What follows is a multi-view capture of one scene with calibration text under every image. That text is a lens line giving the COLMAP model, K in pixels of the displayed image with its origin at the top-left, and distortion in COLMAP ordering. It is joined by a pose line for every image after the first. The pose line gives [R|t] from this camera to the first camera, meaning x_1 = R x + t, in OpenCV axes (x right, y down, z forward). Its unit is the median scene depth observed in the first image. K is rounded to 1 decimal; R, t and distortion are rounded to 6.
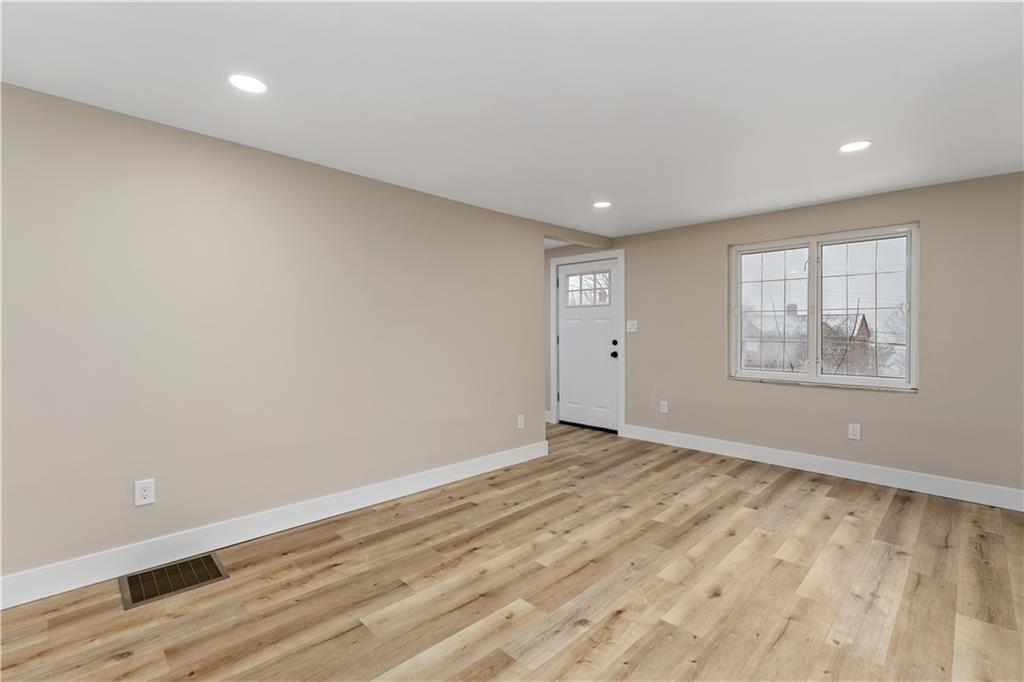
lens RADIAL K [[458.0, 0, 516.3], [0, 458.0, 338.8], [0, 0, 1]] dist [0.003181, -0.002958]
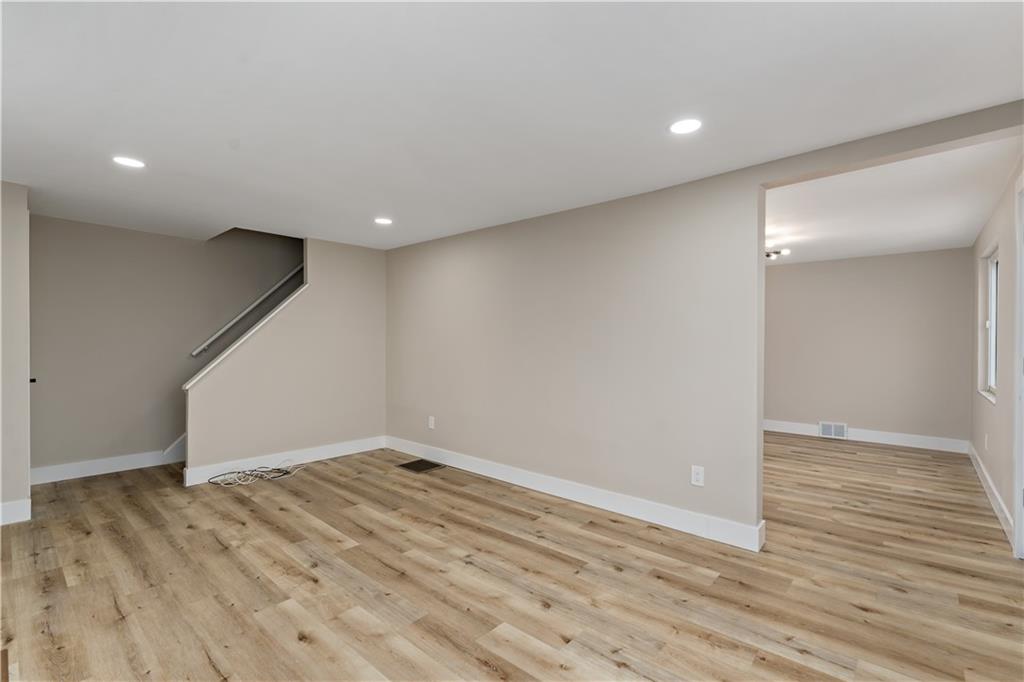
lens RADIAL K [[458.0, 0, 510.3], [0, 458.0, 334.6], [0, 0, 1]] dist [0.003181, -0.002958]
pose [[0.057282, -0.017730, -0.998201, 1.039887], [-0.020108, 0.999619, -0.018909, -0.018546], [0.998156, 0.021155, 0.056903, 1.022967]]
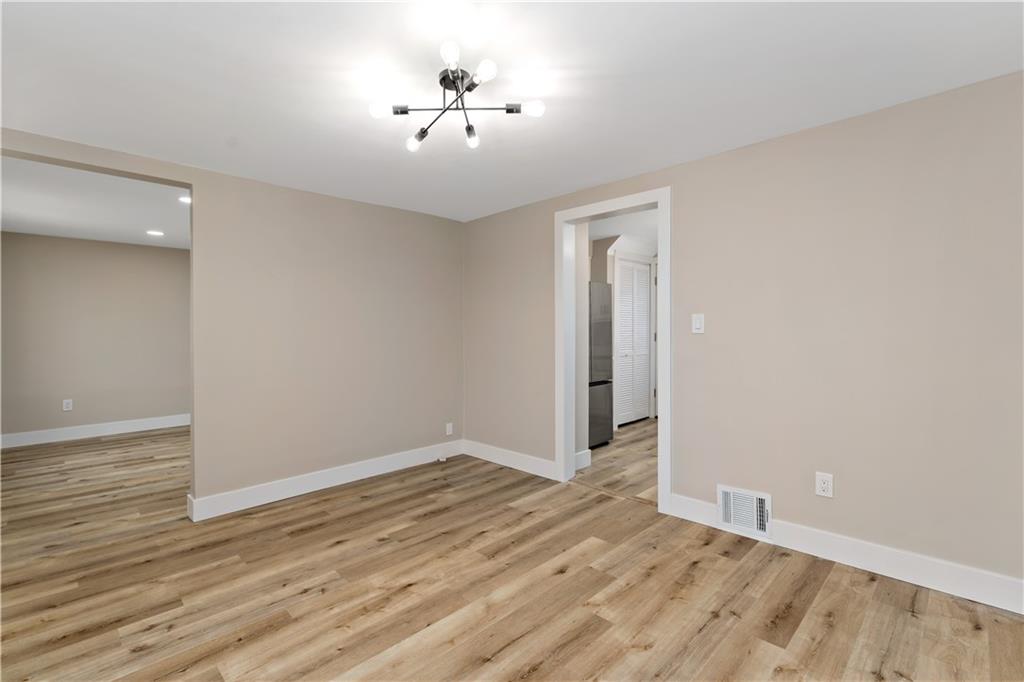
lens RADIAL K [[458.0, 0, 522.4], [0, 458.0, 327.8], [0, 0, 1]] dist [0.003181, -0.002958]
pose [[-0.999918, 0.003289, -0.012412, -0.667204], [0.003147, 0.999930, 0.011439, -0.044304], [0.012449, 0.011399, -0.999858, 2.685234]]
